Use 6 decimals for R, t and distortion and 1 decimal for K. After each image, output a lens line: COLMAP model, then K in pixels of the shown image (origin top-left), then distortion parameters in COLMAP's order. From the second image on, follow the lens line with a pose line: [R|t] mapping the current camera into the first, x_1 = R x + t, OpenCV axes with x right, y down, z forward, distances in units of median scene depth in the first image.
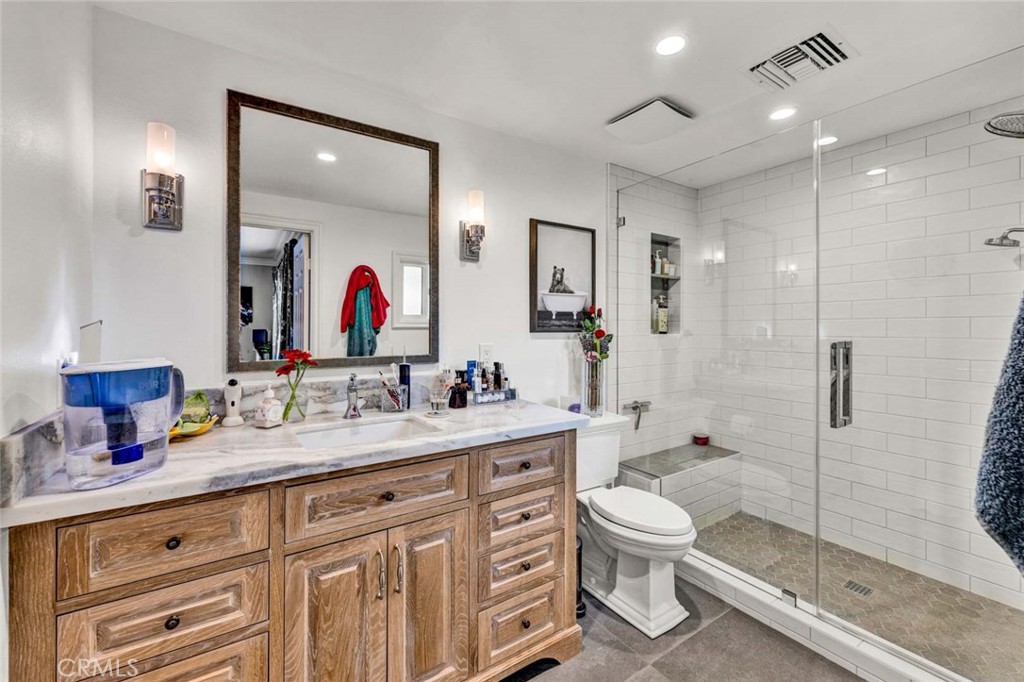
lens RADIAL K [[413.7, 0, 508.8], [0, 413.7, 335.6], [0, 0, 1]] dist [-0.000189, 0.000020]
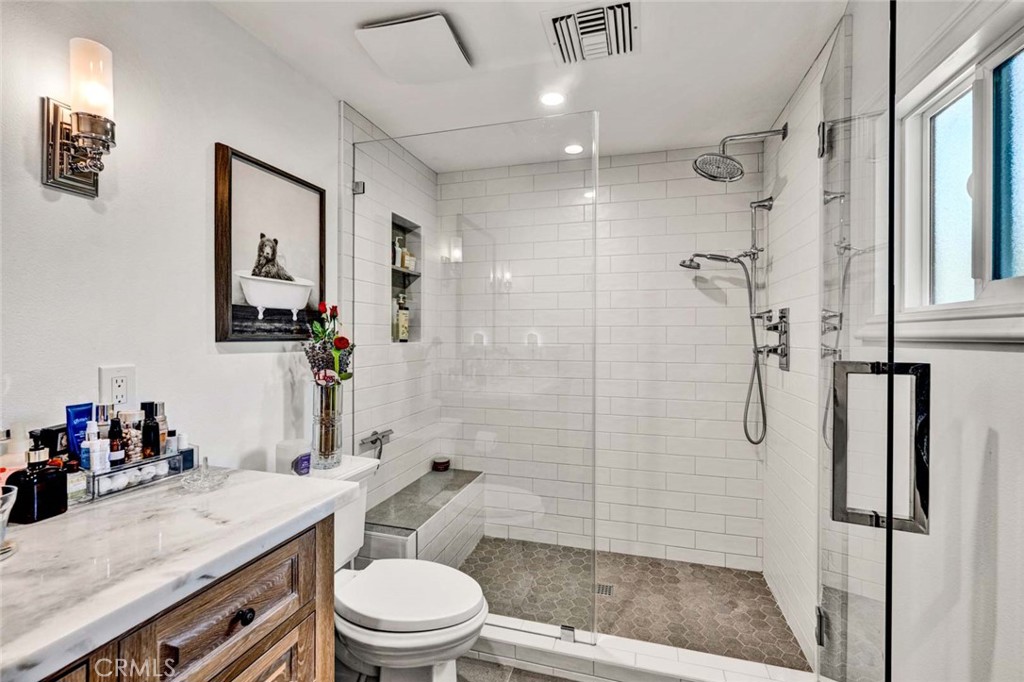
lens RADIAL K [[447.8, 0, 509.4], [0, 447.8, 339.6], [0, 0, 1]] dist [-0.003099, -0.000063]
pose [[0.762755, -0.004362, 0.646673, -0.038830], [0.009474, 0.999945, -0.004431, -0.004229], [-0.646618, 0.009507, 0.762754, 0.260335]]
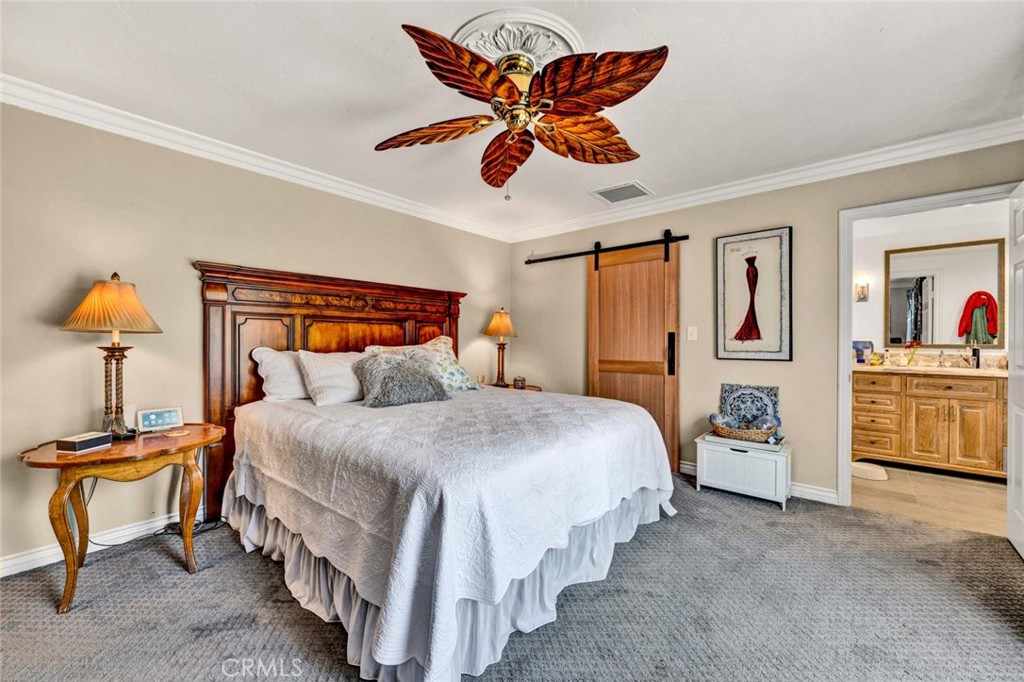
lens RADIAL K [[413.7, 0, 508.8], [0, 413.7, 335.6], [0, 0, 1]] dist [-0.000189, 0.000020]
pose [[0.278714, -0.009768, -0.960324, 0.888920], [-0.021662, 0.999630, -0.016455, 0.071706], [0.960130, 0.025389, 0.278399, -1.516624]]
